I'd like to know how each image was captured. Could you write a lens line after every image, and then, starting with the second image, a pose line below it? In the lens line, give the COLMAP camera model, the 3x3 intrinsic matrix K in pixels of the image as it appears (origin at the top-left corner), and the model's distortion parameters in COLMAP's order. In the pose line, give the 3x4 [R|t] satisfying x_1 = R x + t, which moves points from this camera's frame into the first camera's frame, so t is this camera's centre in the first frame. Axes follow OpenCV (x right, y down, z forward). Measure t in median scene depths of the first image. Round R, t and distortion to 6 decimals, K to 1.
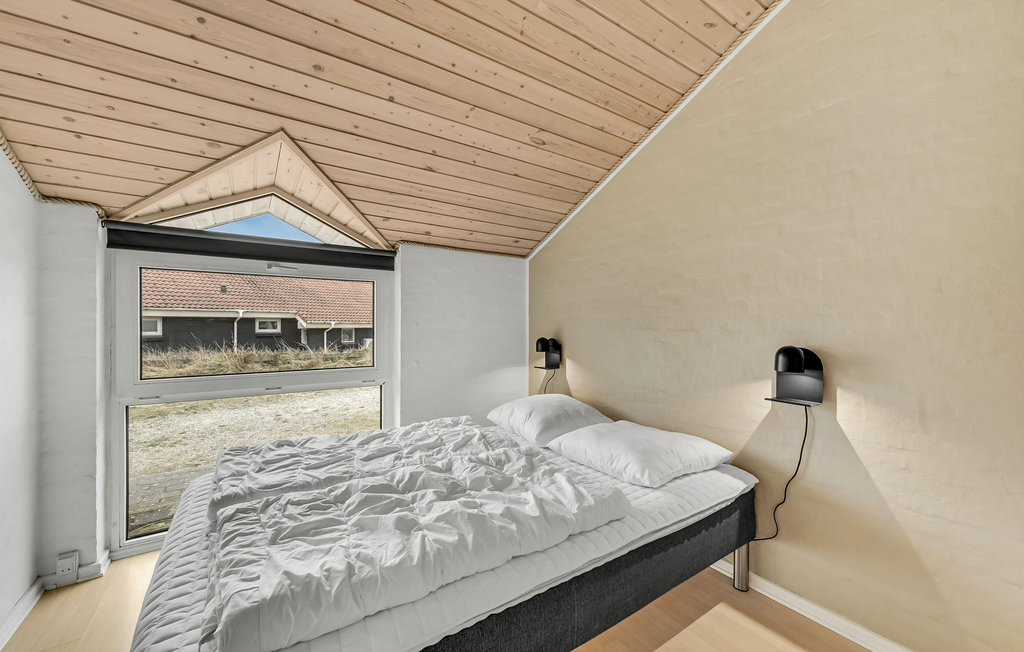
lens RADIAL K [[397.3, 0, 523.4], [0, 397.3, 326.6], [0, 0, 1]] dist [-0.000926, -0.000253]
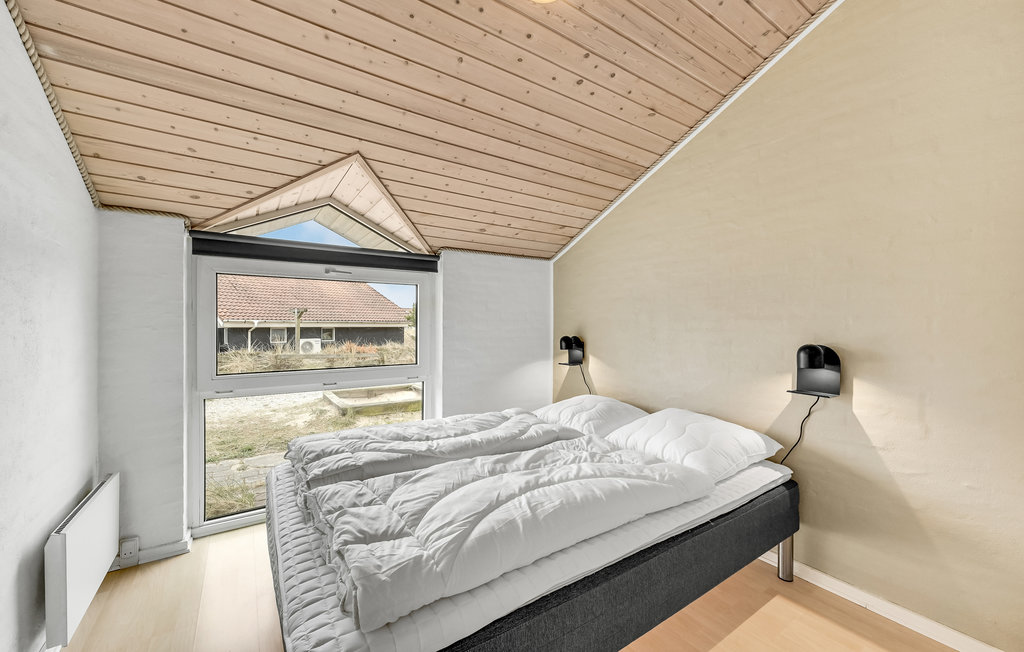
lens RADIAL K [[395.4, 0, 517.3], [0, 395.4, 318.5], [0, 0, 1]] dist [0.000597, 0.000076]
pose [[0.999969, -0.001978, -0.007658, -0.109273], [0.001849, 0.999856, -0.016851, 0.000224], [0.007690, 0.016836, 0.999829, -0.081700]]
